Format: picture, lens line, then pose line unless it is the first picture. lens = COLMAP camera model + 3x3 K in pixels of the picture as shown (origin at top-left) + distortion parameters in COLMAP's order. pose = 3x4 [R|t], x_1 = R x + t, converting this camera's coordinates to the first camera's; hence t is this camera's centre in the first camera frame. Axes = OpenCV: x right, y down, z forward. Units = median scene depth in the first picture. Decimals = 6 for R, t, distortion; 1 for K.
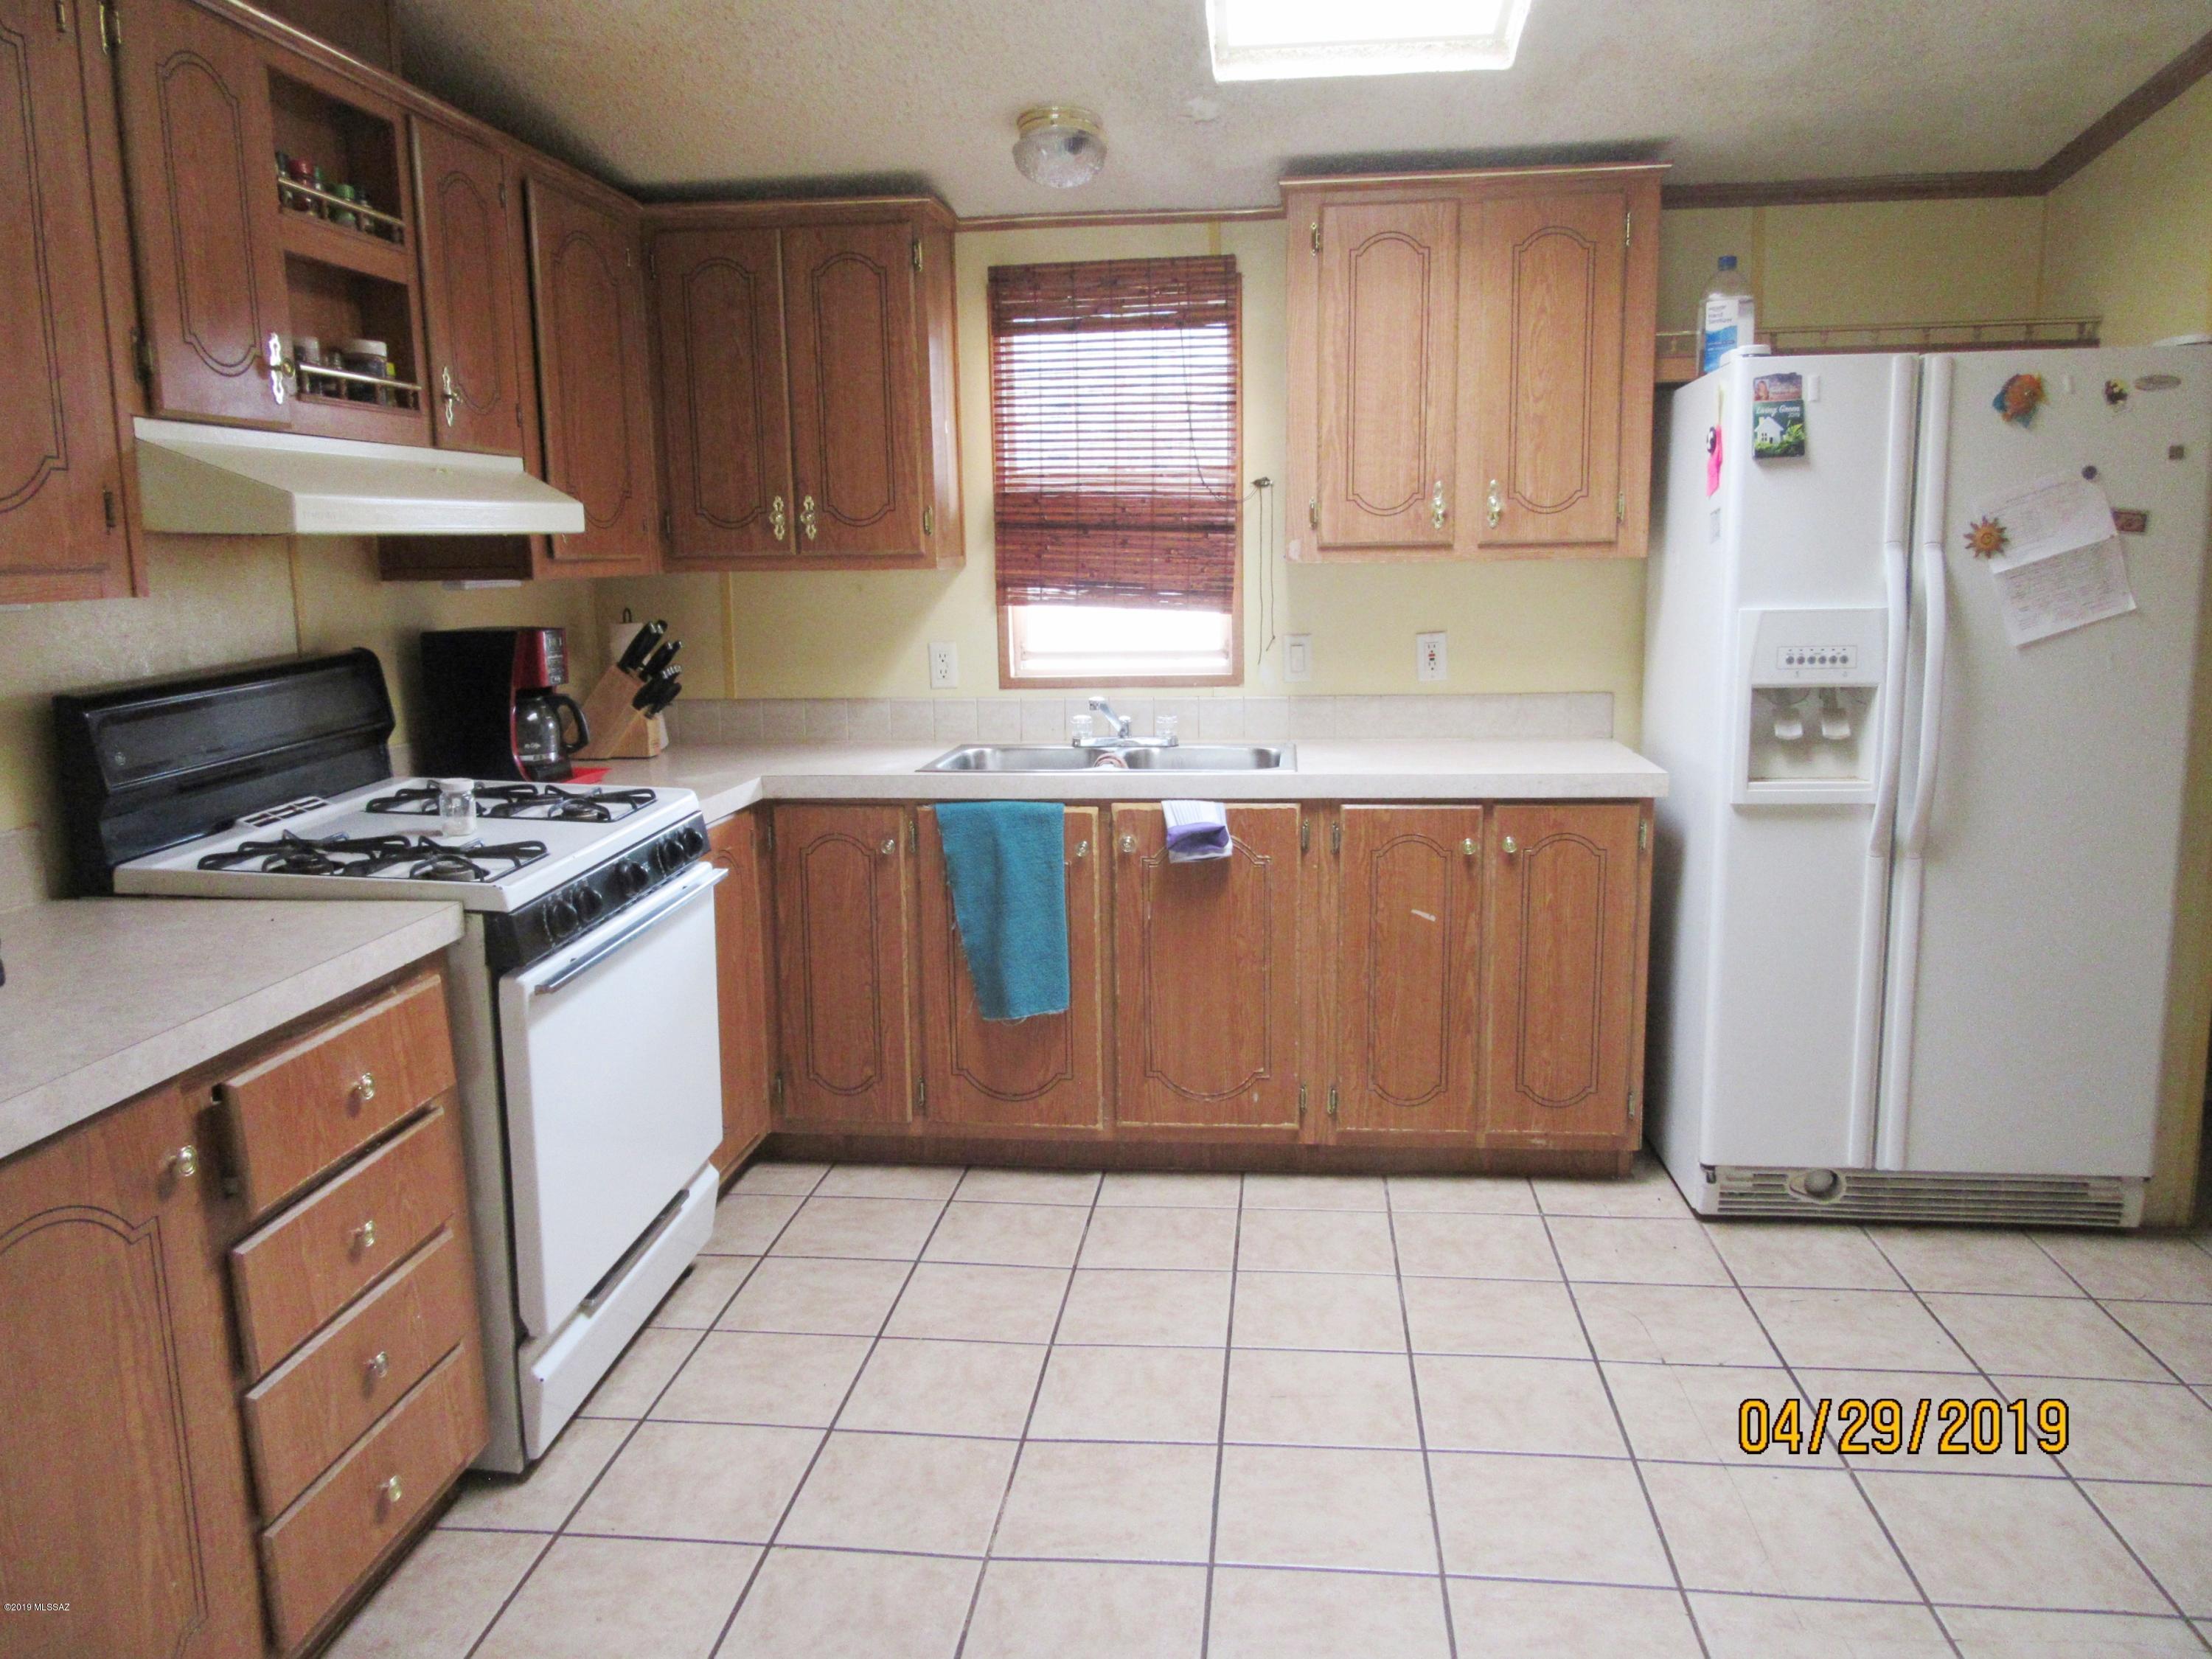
lens RADIAL K [[1645.1, 0, 1106.0], [0, 1645.1, 829.5], [0, 0, 1]] dist [-0.003853, -0.000313]
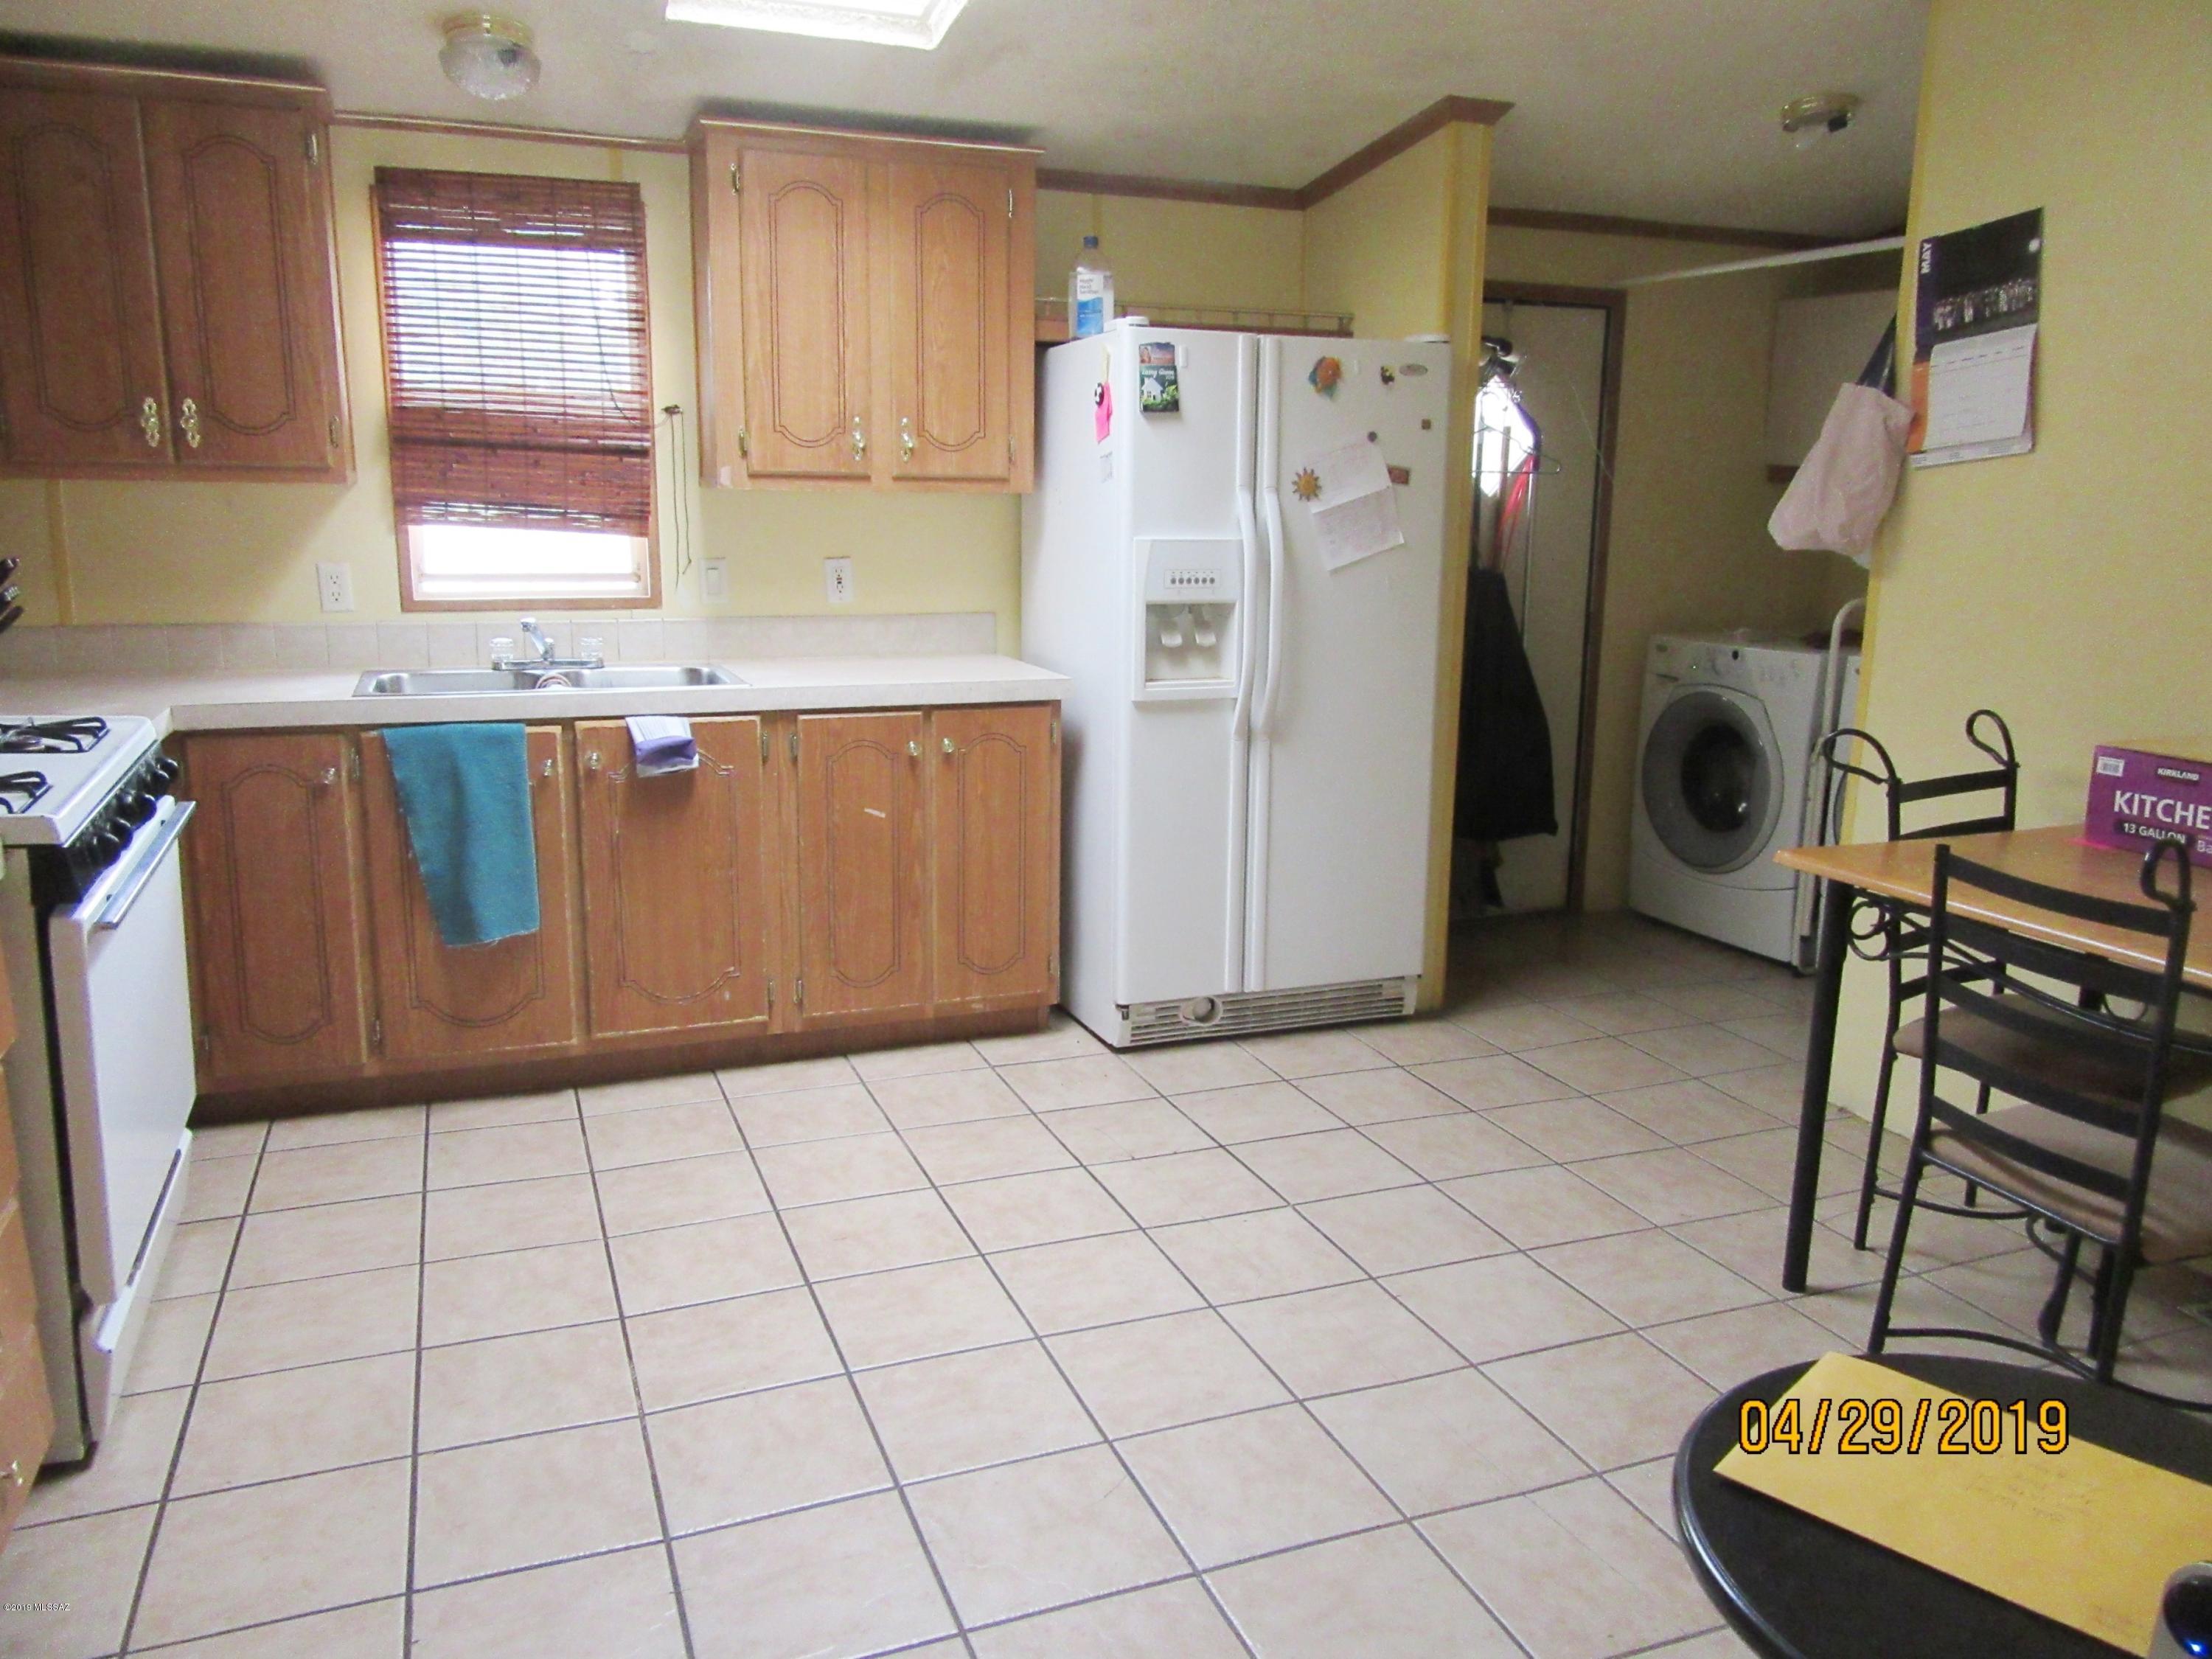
lens RADIAL K [[1647.2, 0, 1106.0], [0, 1647.2, 829.5], [0, 0, 1]] dist [-0.007371, -0.009106]
pose [[0.883333, -0.064220, 0.464325, -0.183244], [0.047658, 0.997742, 0.047333, 0.018041], [-0.466316, -0.019682, 0.884399, -0.050821]]
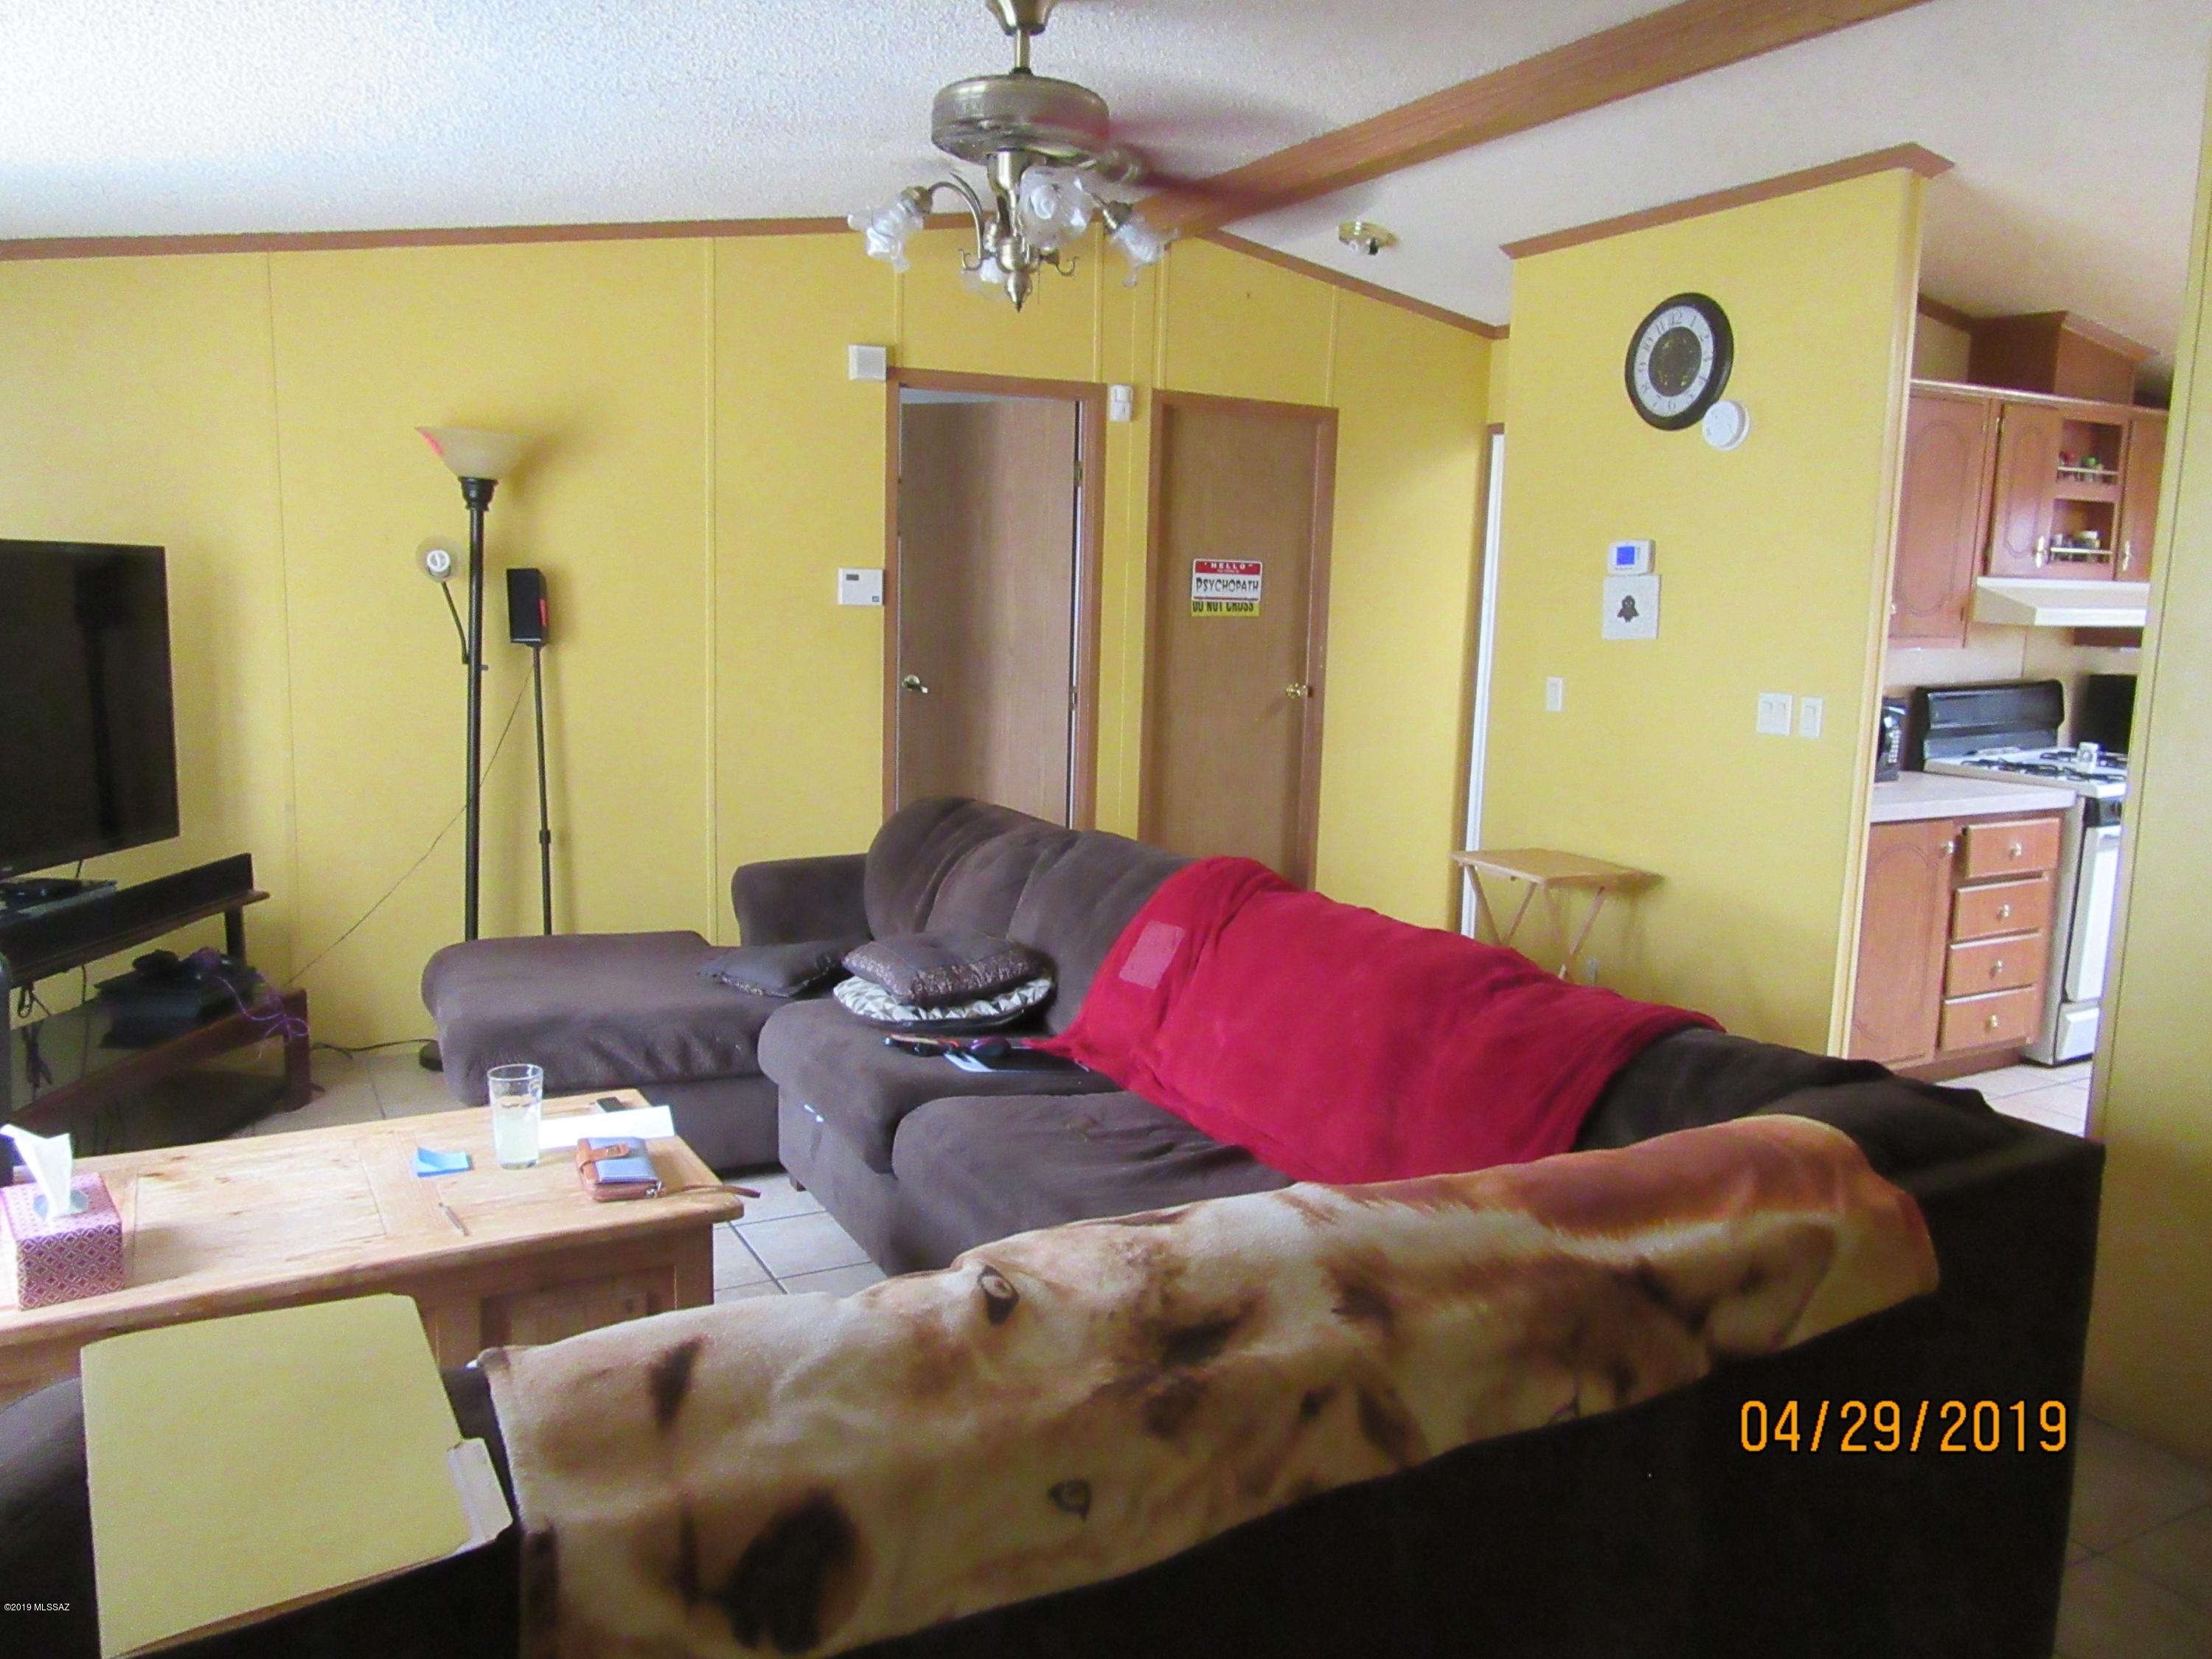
lens RADIAL K [[1634.9, 0, 1096.7], [0, 1634.9, 851.5], [0, 0, 1]] dist [-0.000172, 0.001795]
pose [[0.576759, 0.156480, -0.801787, 0.427139], [-0.169496, 0.983047, 0.069930, 0.131113], [0.799137, 0.095567, 0.593504, -0.926071]]
